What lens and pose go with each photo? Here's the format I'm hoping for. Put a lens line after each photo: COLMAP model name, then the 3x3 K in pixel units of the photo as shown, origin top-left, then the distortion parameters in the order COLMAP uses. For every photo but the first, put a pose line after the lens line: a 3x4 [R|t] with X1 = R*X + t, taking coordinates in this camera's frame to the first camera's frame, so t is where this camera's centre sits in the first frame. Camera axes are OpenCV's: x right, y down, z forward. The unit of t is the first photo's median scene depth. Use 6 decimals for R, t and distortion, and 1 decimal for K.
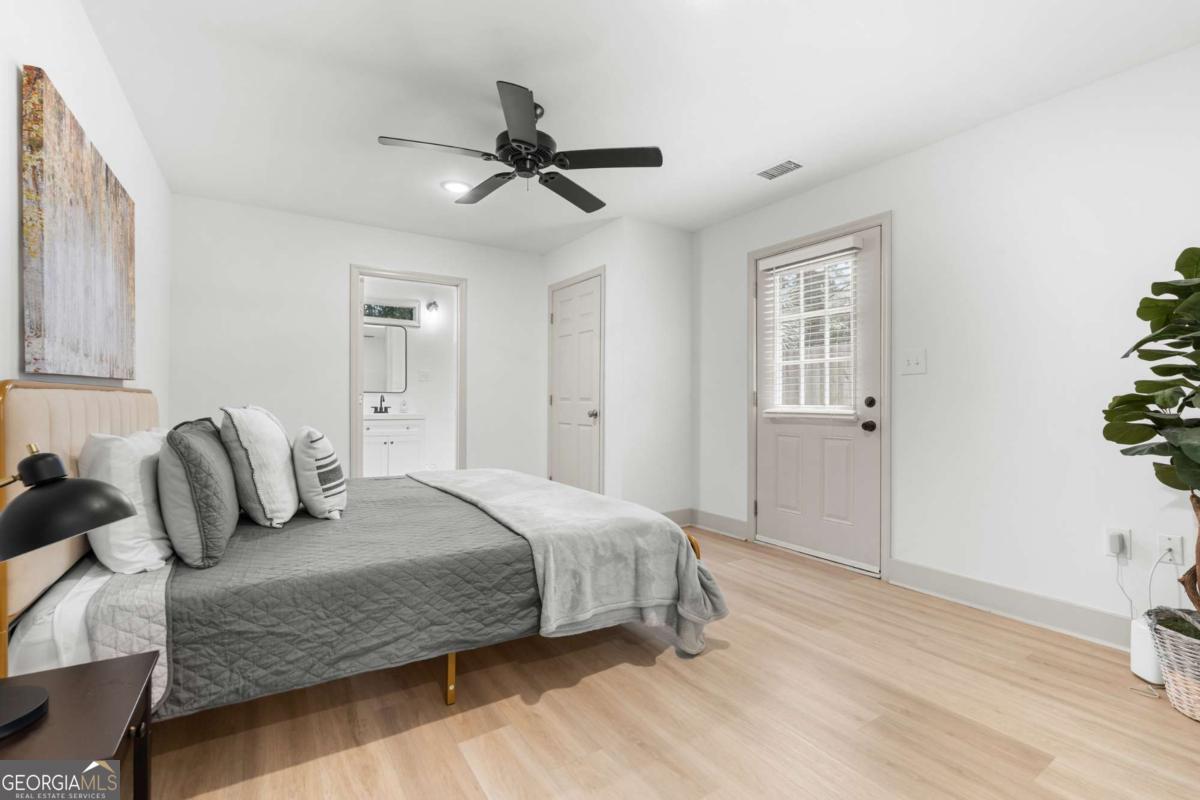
lens RADIAL K [[536.7, 0, 600.0], [0, 536.7, 400.0], [0, 0, 1]] dist [-0.002230, -0.000421]
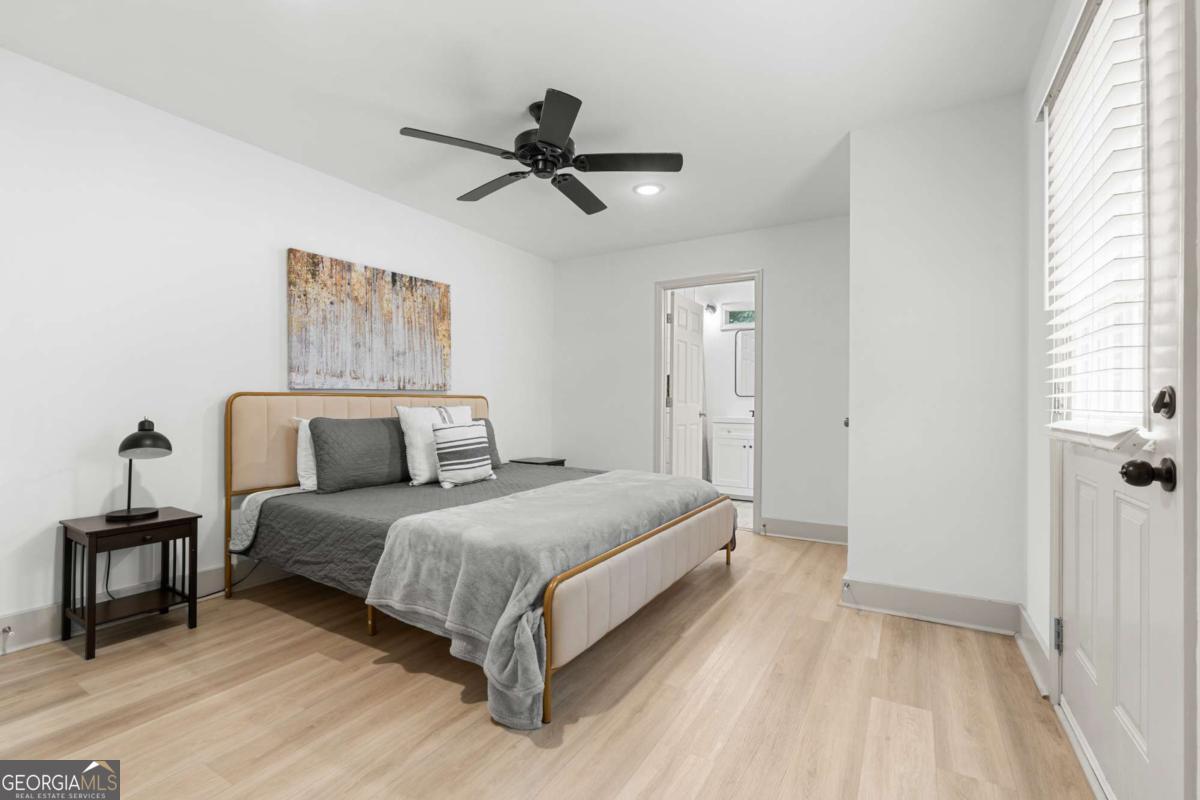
lens RADIAL K [[531.8, 0, 586.3], [0, 531.8, 397.8], [0, 0, 1]] dist [-0.000929, -0.000047]
pose [[0.427917, -0.012060, -0.903738, 1.040142], [-0.002303, 0.999893, -0.014434, 0.011583], [0.903815, 0.008257, 0.427843, 0.861099]]
